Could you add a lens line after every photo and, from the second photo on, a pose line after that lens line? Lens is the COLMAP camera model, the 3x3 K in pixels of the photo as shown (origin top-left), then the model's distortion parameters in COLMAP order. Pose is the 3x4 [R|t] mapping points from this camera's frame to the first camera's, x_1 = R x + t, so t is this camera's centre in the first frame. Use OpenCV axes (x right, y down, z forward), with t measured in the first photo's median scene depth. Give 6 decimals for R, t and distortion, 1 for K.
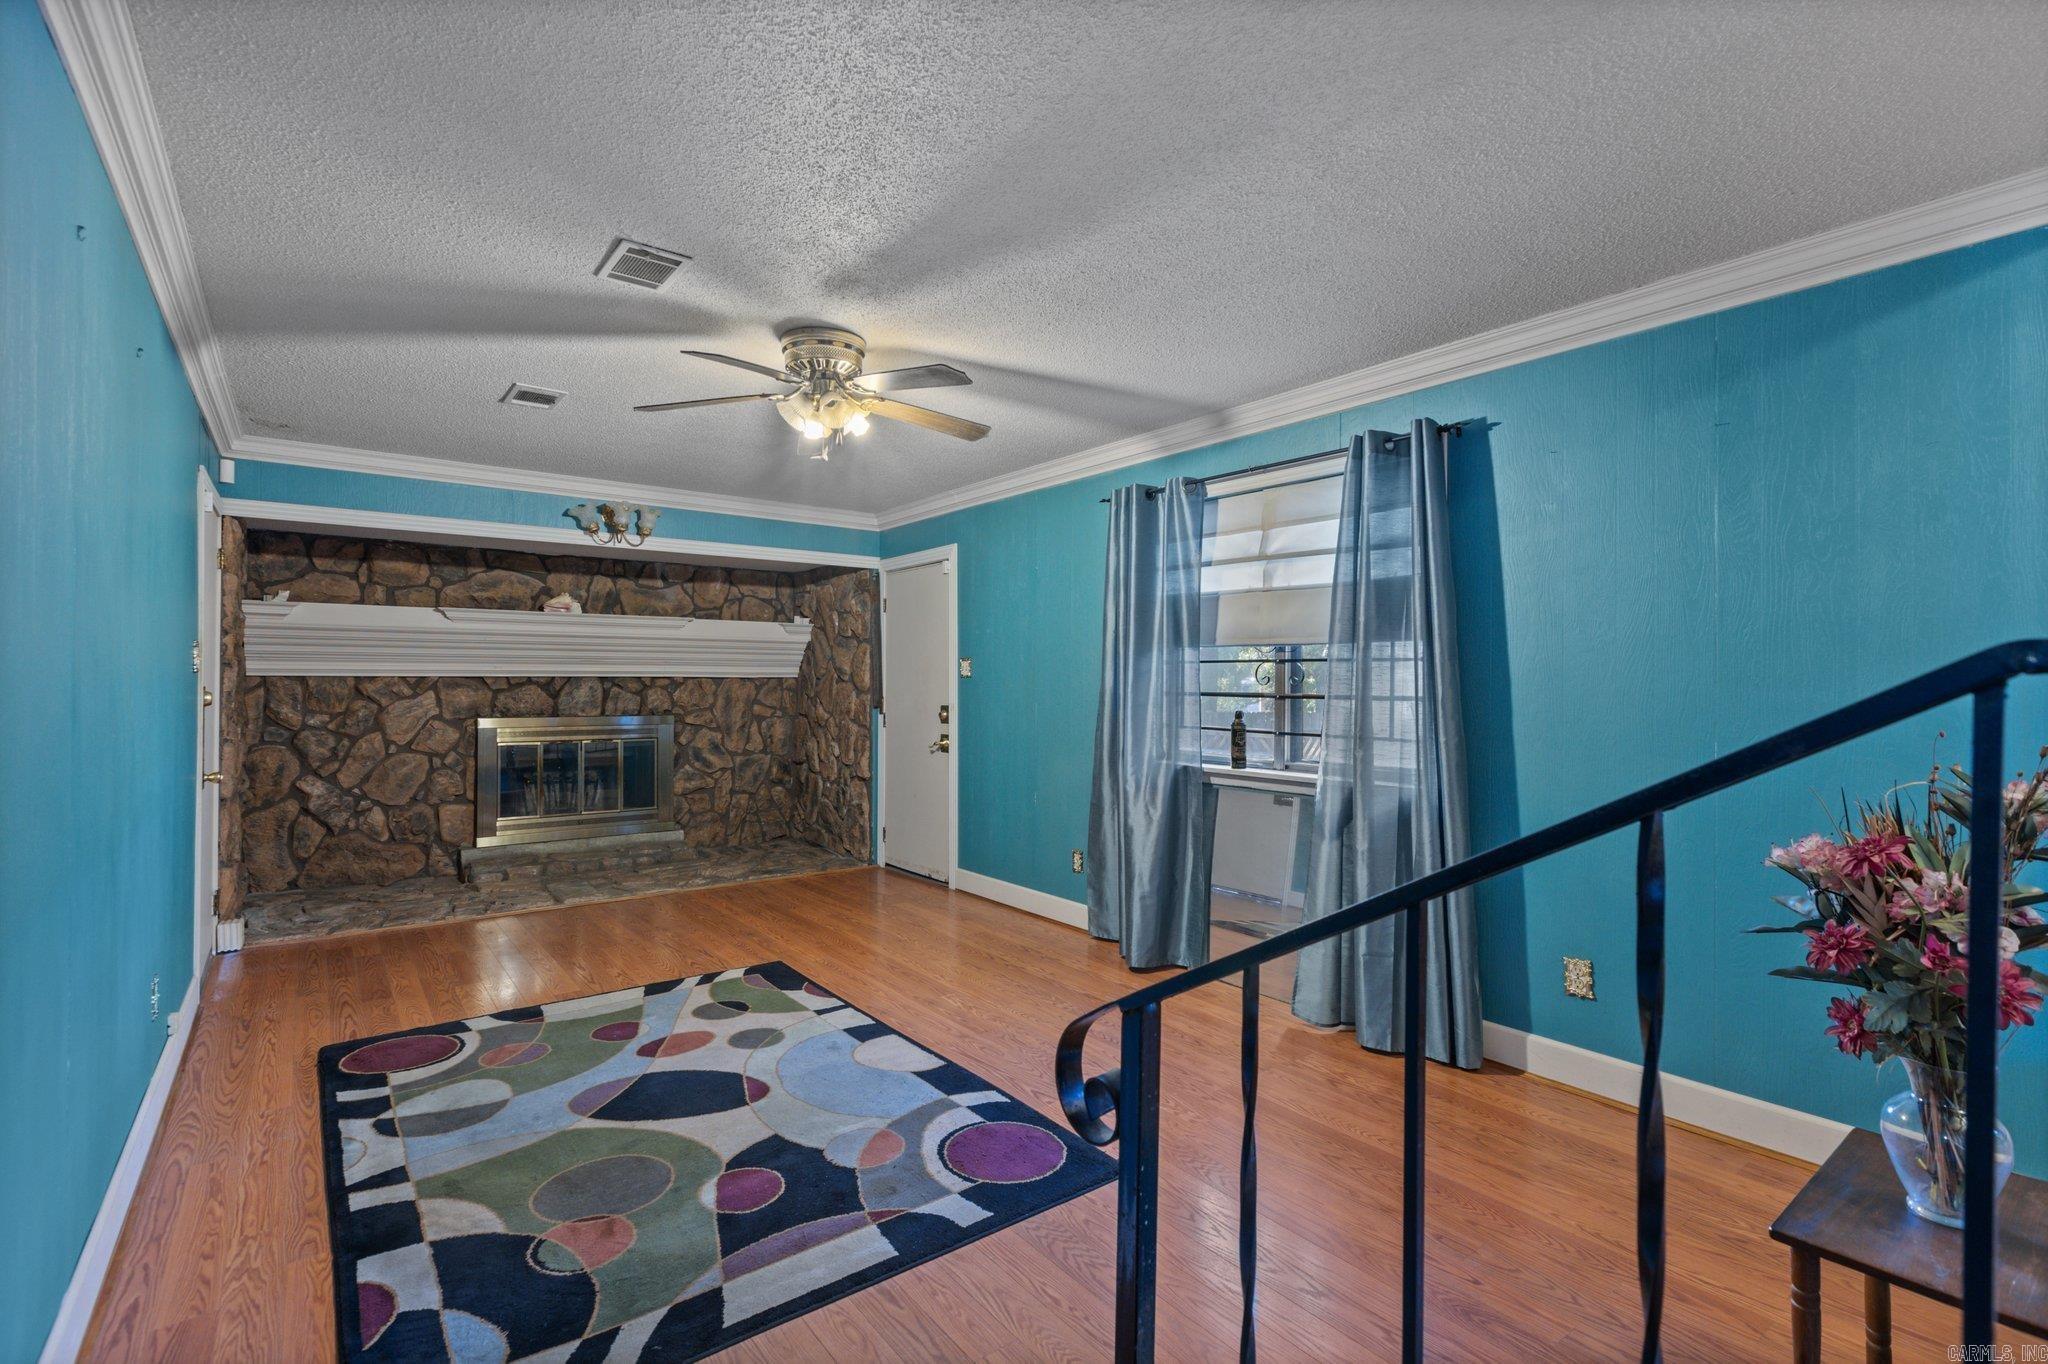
lens RADIAL K [[935.1, 0, 1028.6], [0, 935.1, 672.8], [0, 0, 1]] dist [0.005459, 0.000855]
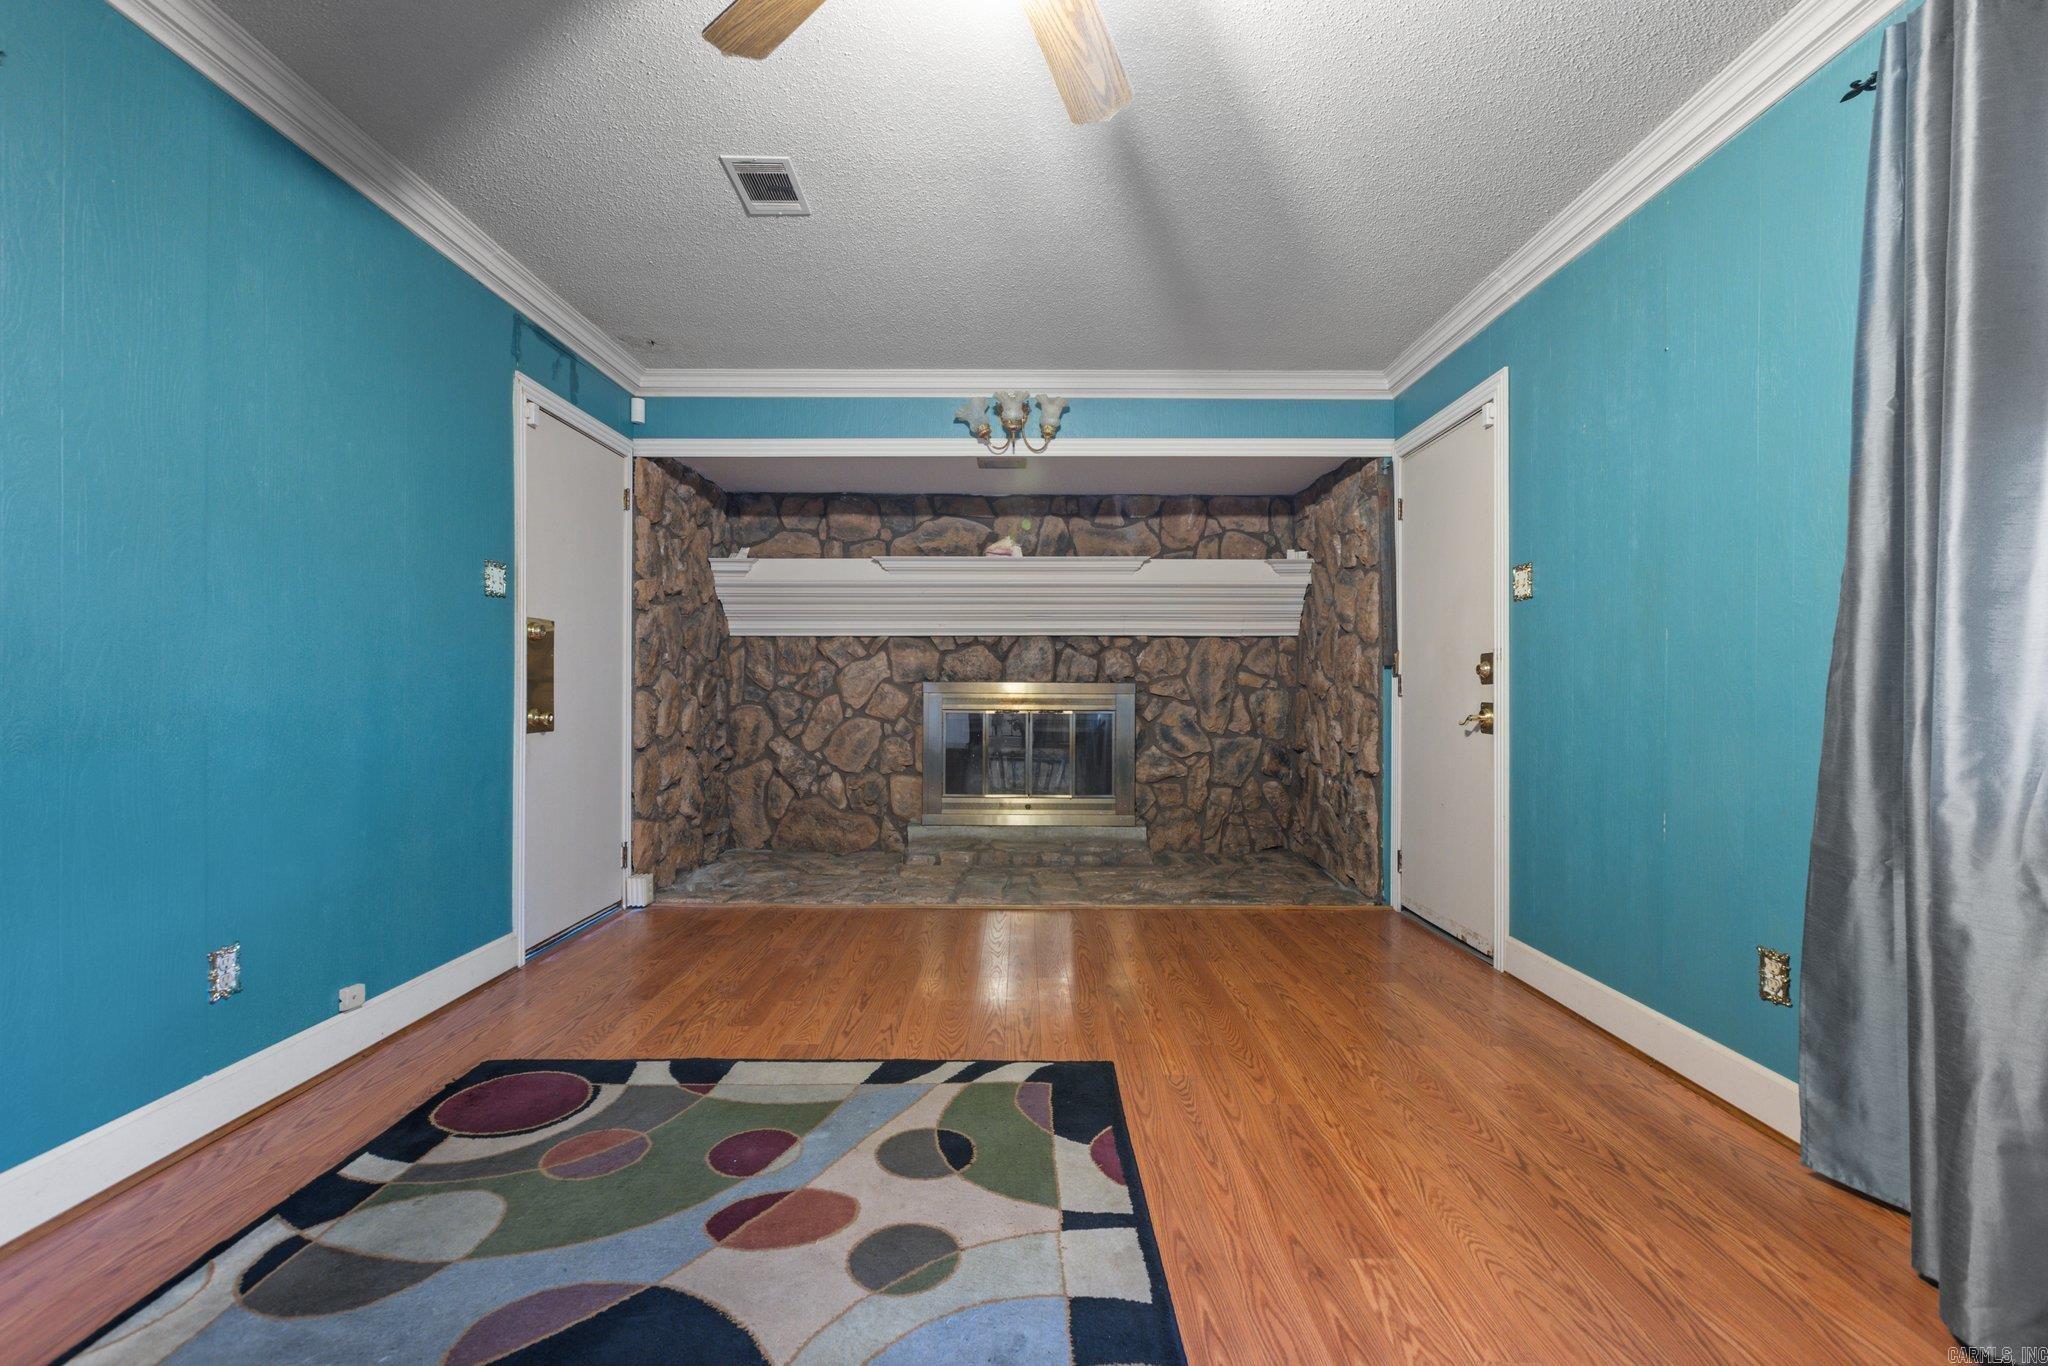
lens RADIAL K [[920.4, 0, 1026.4], [0, 920.4, 688.0], [0, 0, 1]] dist [-0.000562, 0.000037]
pose [[0.797202, -0.000048, -0.603713, 0.027204], [0.005892, 0.999953, 0.007702, 0.049579], [0.603684, -0.009697, 0.797165, 0.362179]]
